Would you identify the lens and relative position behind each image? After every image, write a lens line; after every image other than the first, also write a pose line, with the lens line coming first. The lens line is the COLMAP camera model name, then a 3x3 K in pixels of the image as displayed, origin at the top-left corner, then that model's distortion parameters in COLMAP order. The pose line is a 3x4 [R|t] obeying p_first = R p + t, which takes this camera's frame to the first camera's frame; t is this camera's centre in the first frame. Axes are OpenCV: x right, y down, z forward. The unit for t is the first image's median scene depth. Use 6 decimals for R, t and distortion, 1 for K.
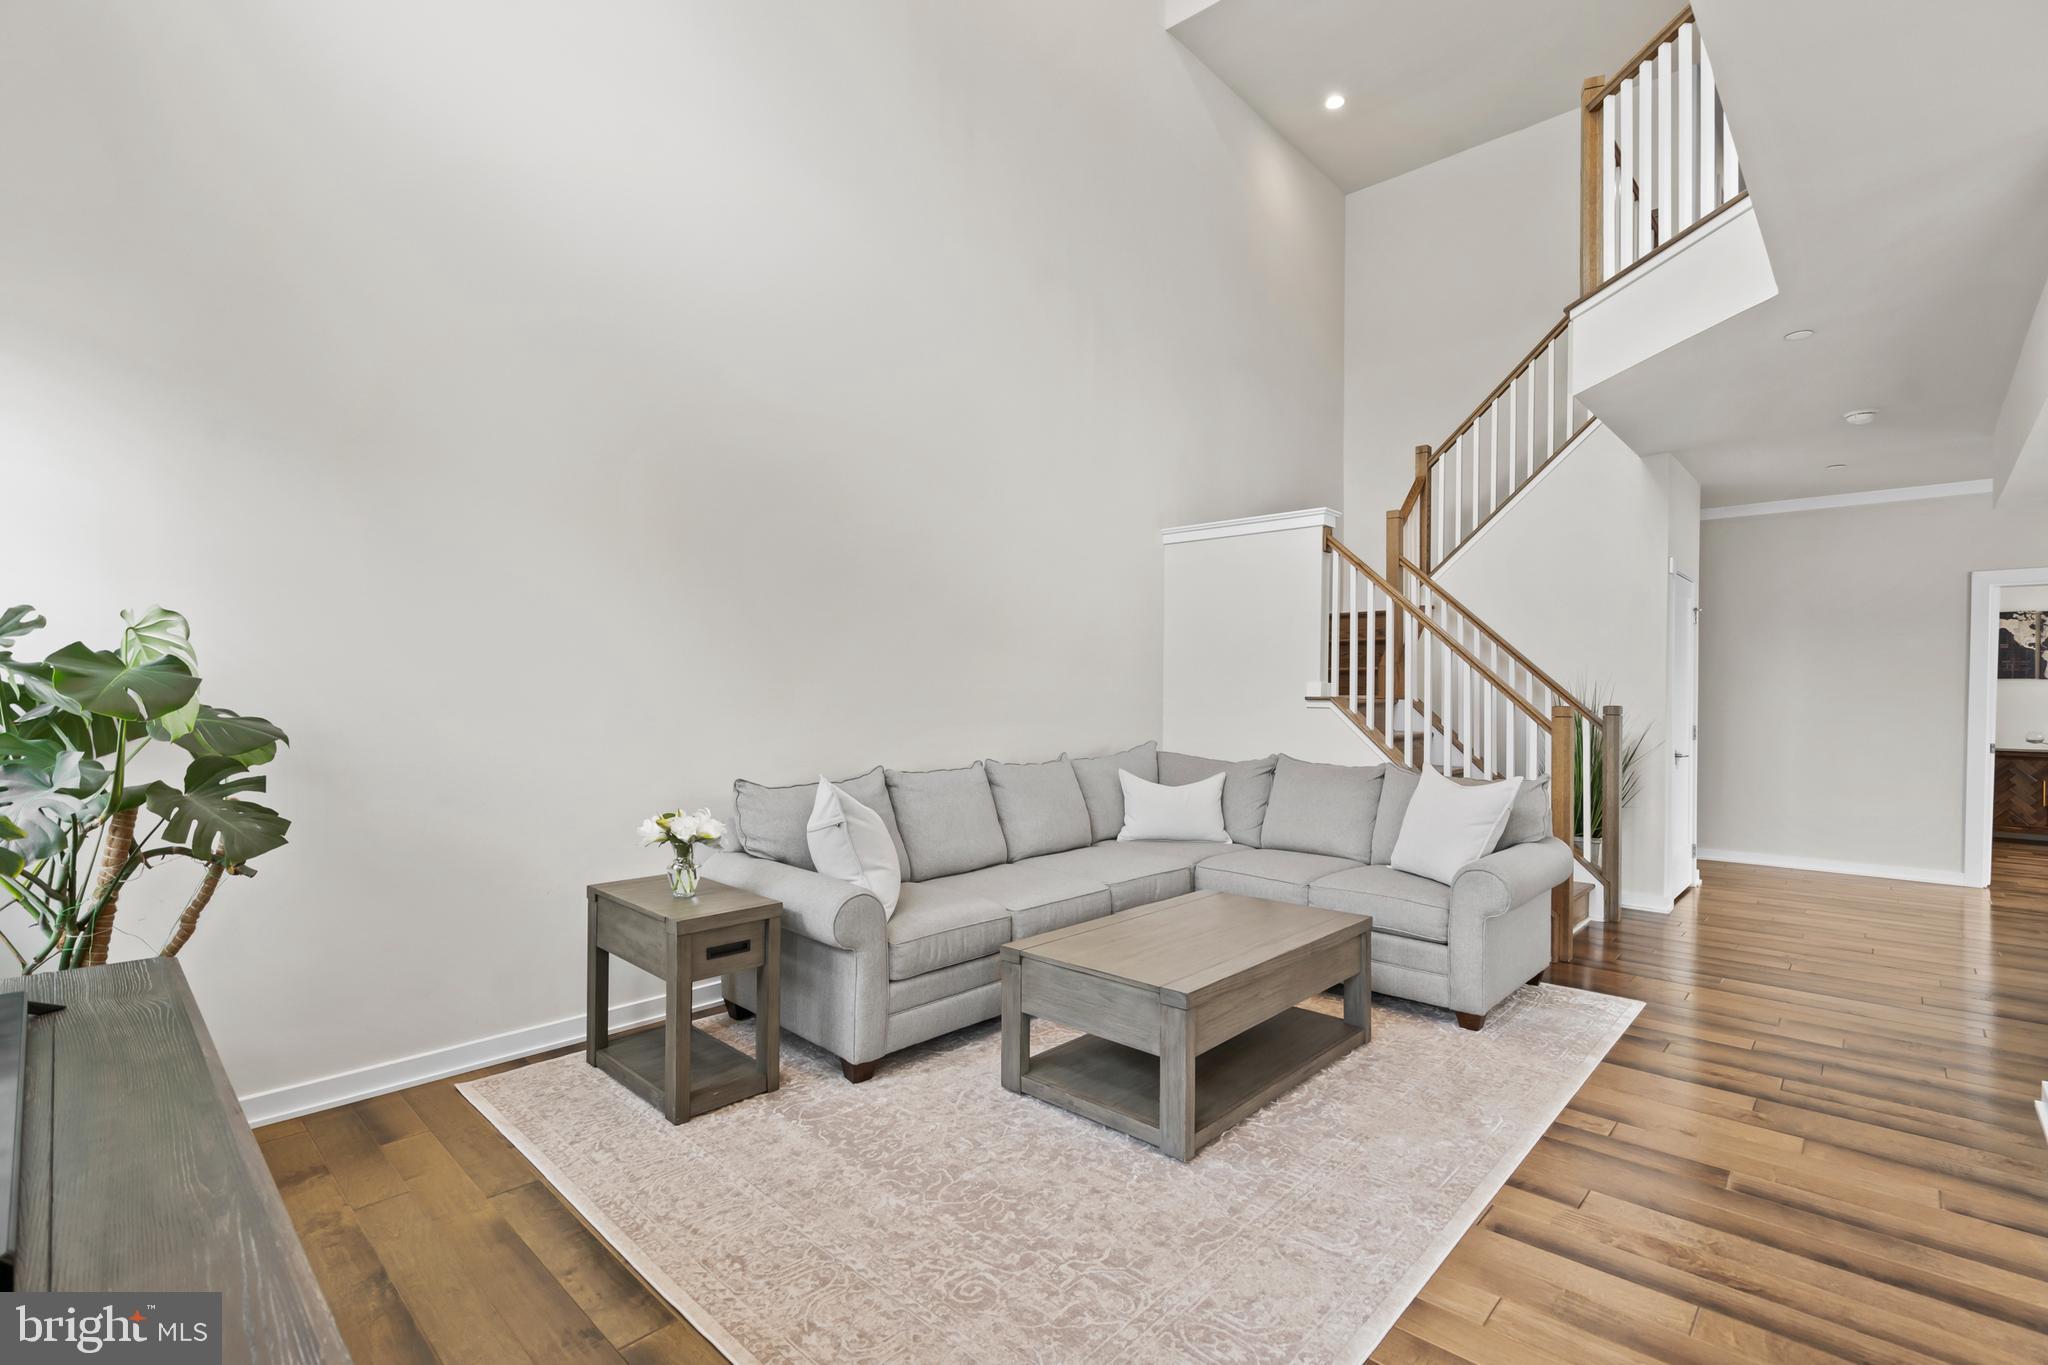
lens RADIAL K [[940.3, 0, 1016.1], [0, 940.3, 687.8], [0, 0, 1]] dist [-0.003892, 0.001980]
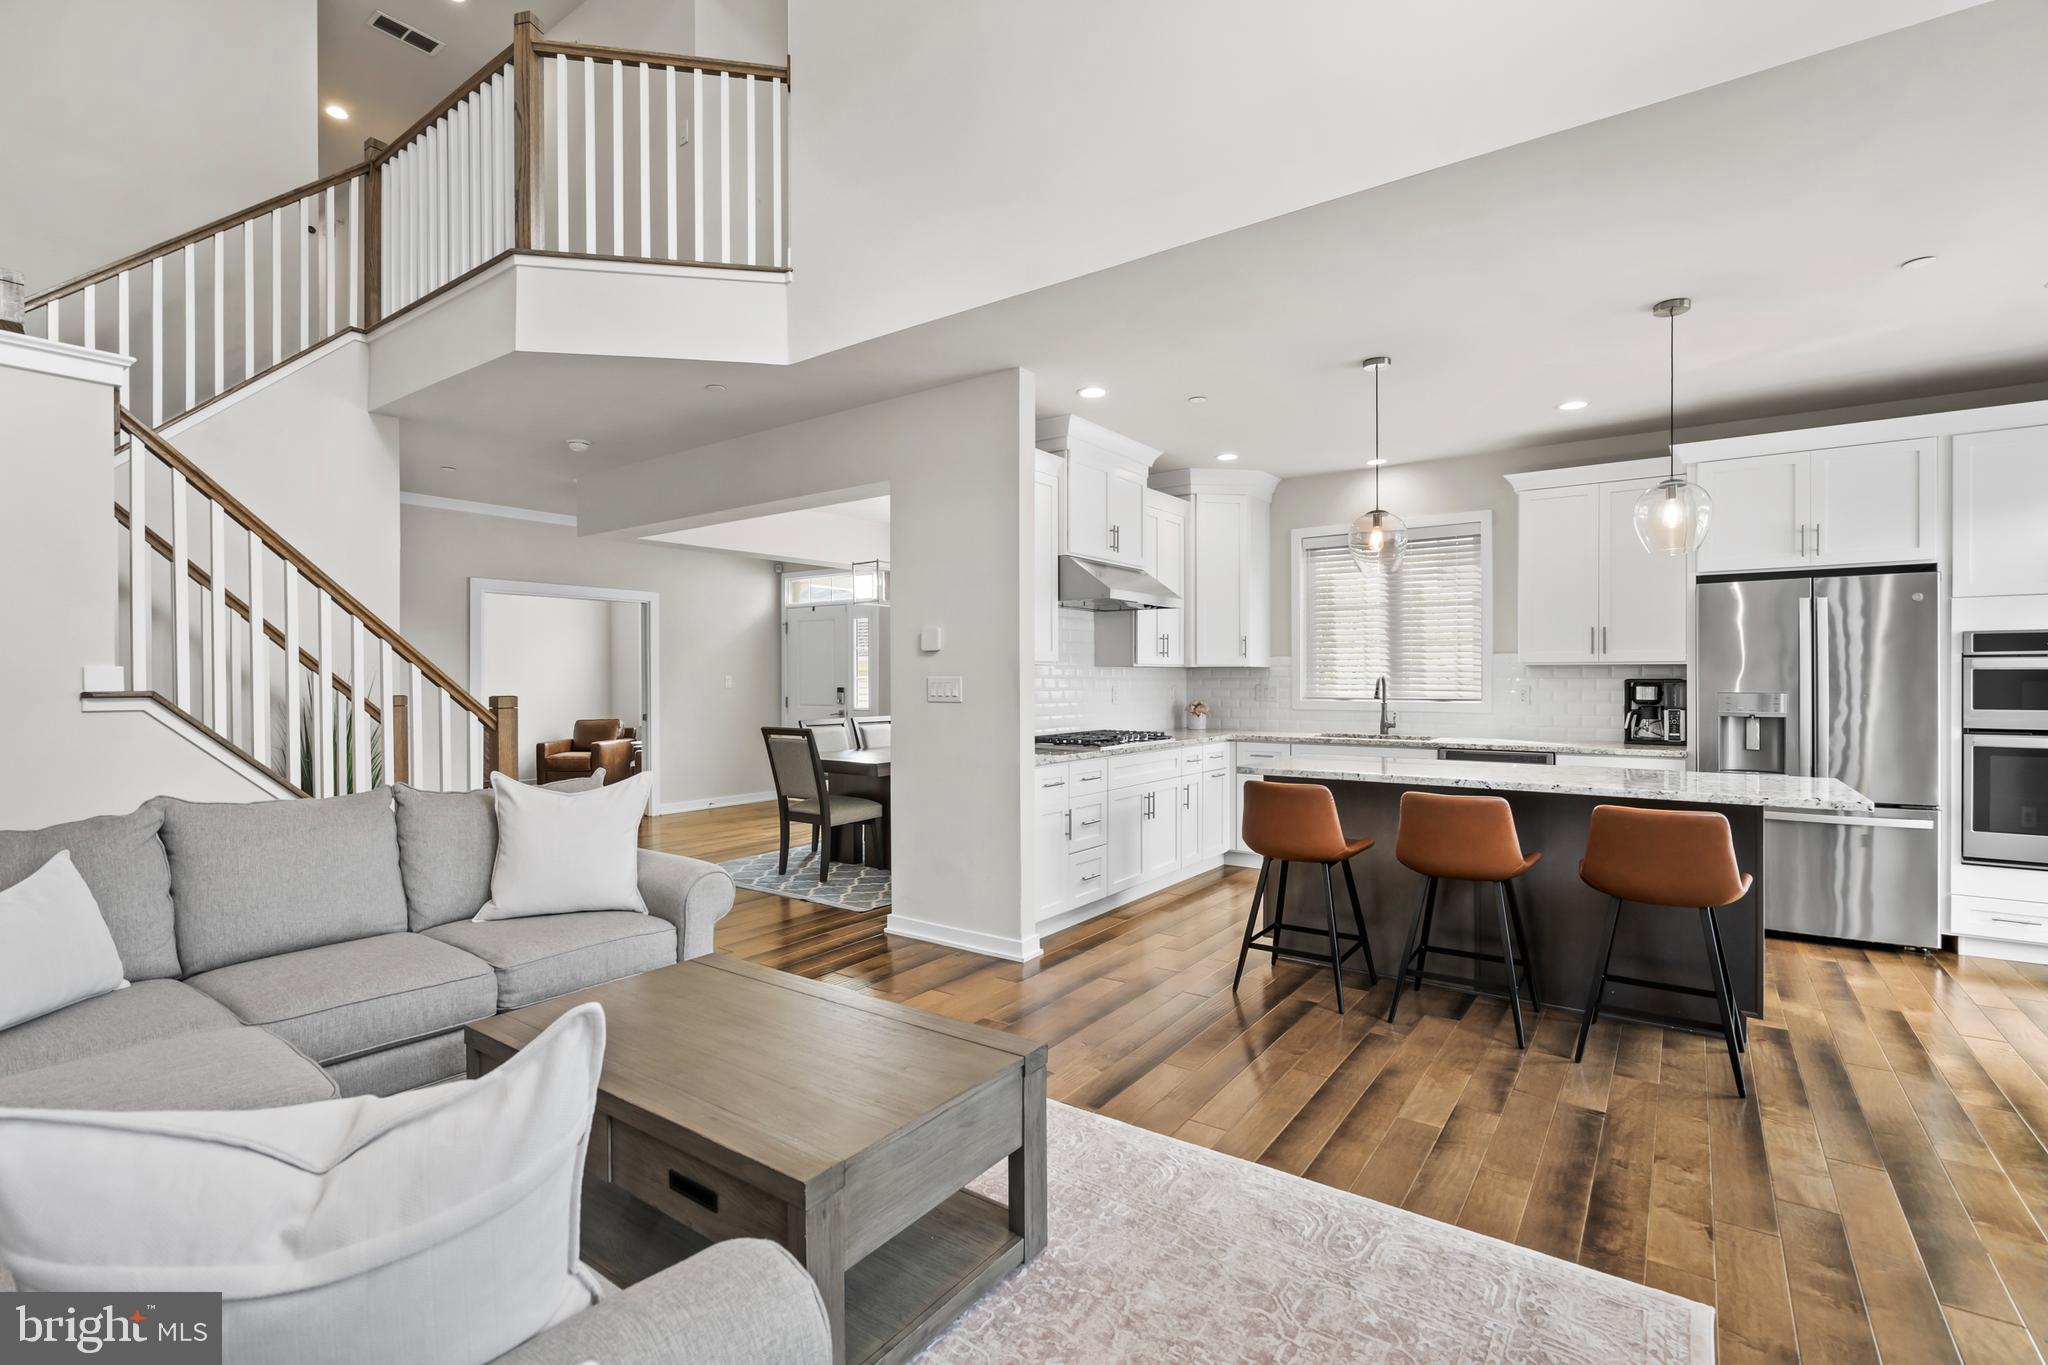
lens RADIAL K [[940.3, 0, 1011.0], [0, 940.3, 687.3], [0, 0, 1]] dist [-0.003892, 0.001980]
pose [[-0.118595, -0.017314, 0.992792, -0.363552], [0.001306, 0.999844, 0.017593, -0.002269], [-0.992942, 0.003383, -0.118554, 0.650961]]
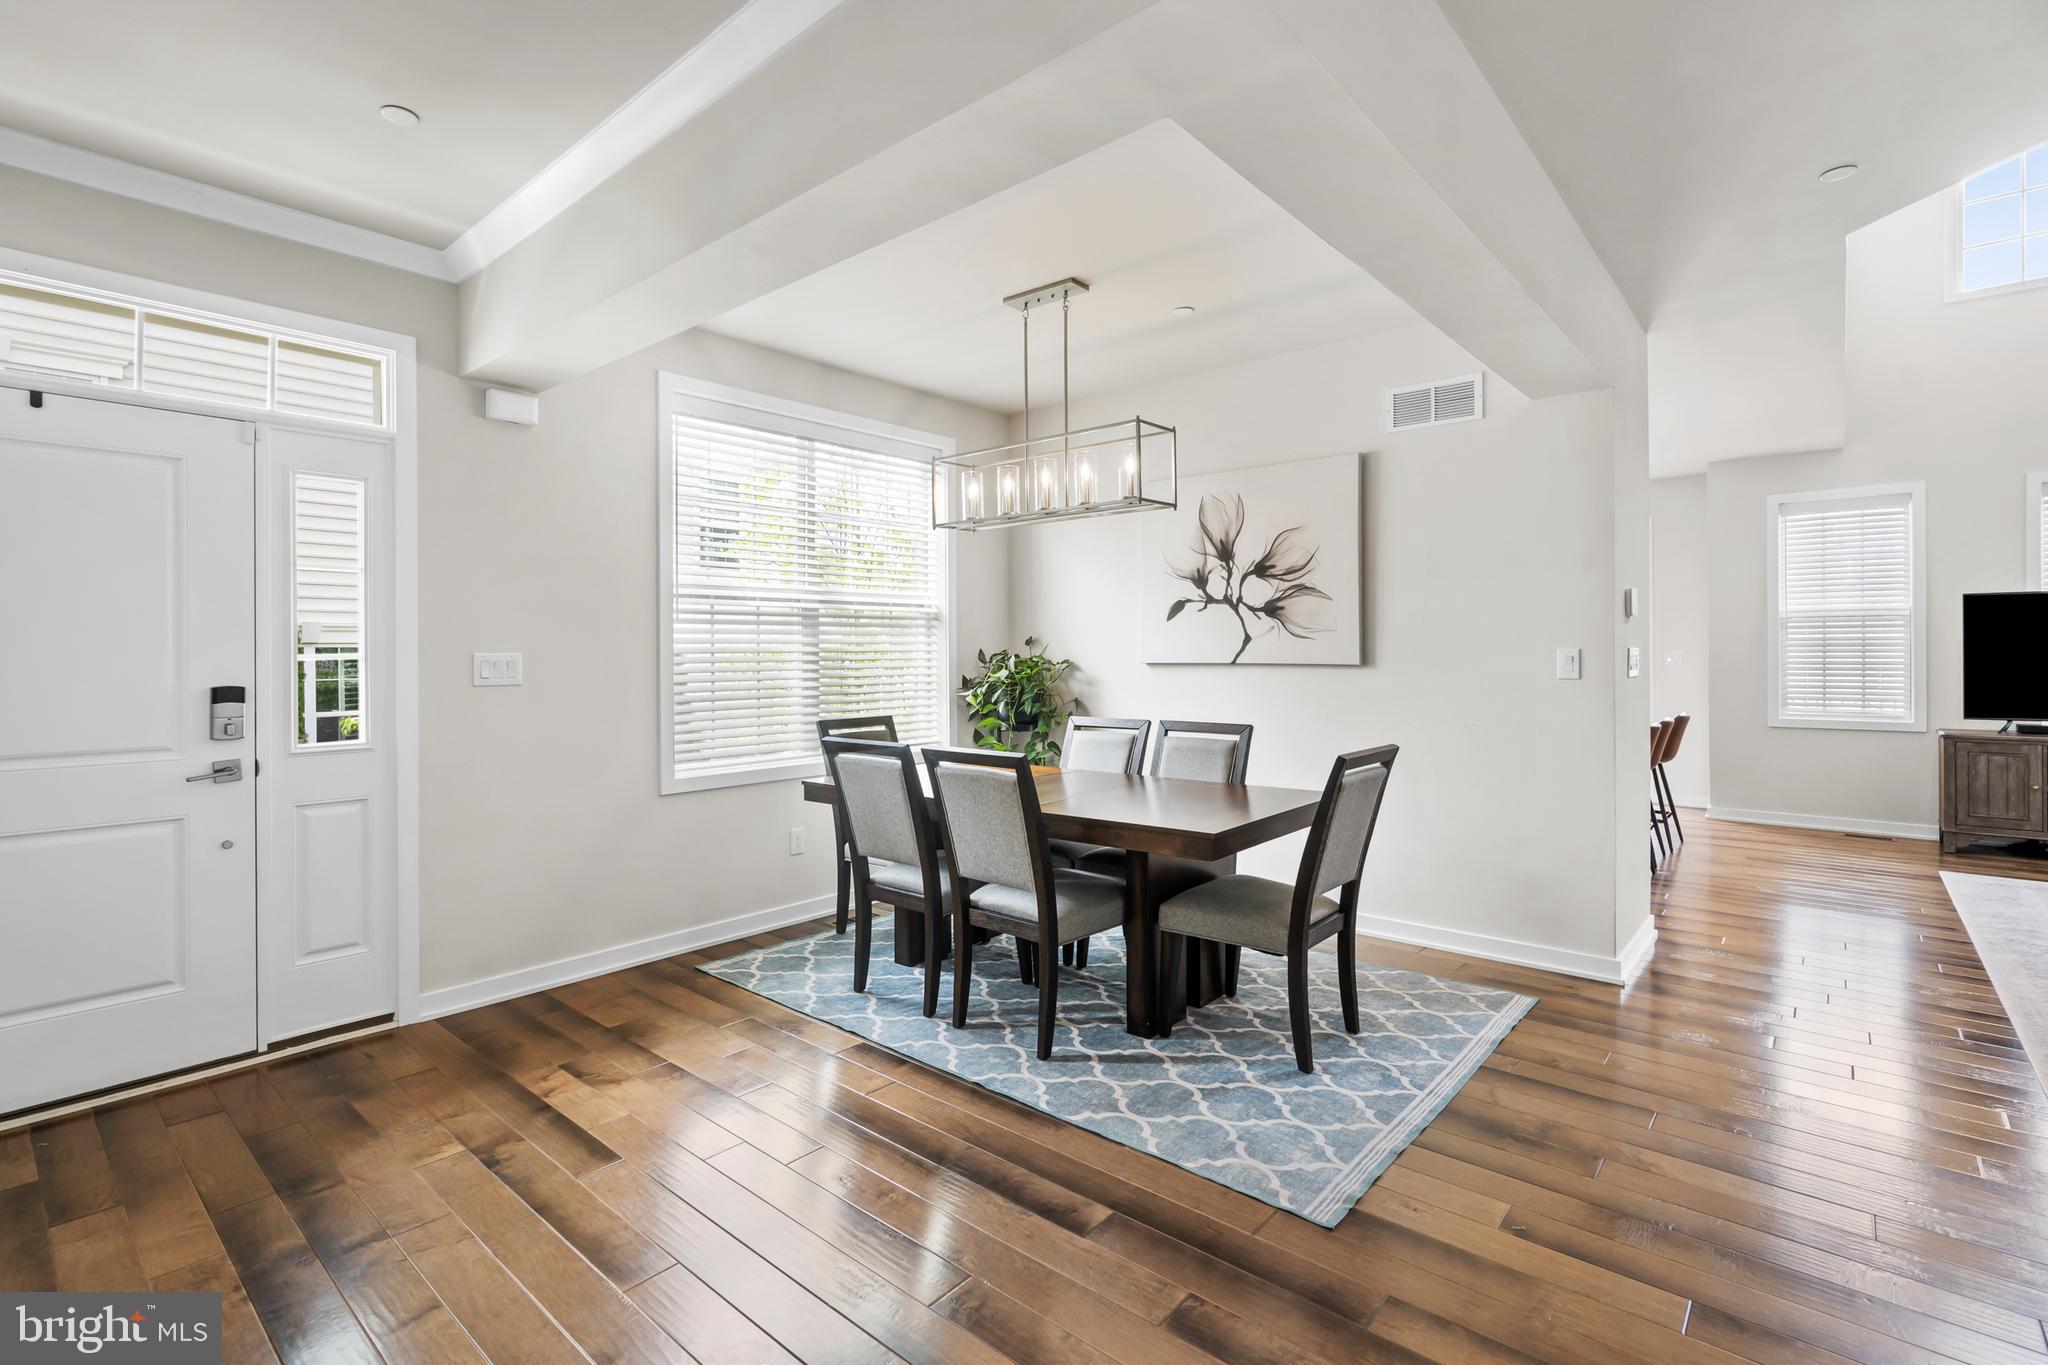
lens RADIAL K [[940.3, 0, 1021.0], [0, 940.3, 647.0], [0, 0, 1]] dist [-0.003892, 0.001980]
pose [[-0.999236, -0.001855, -0.039050, 1.275023], [-0.001561, 0.999970, -0.007553, 0.012409], [0.039063, -0.007486, -0.999209, 1.459171]]
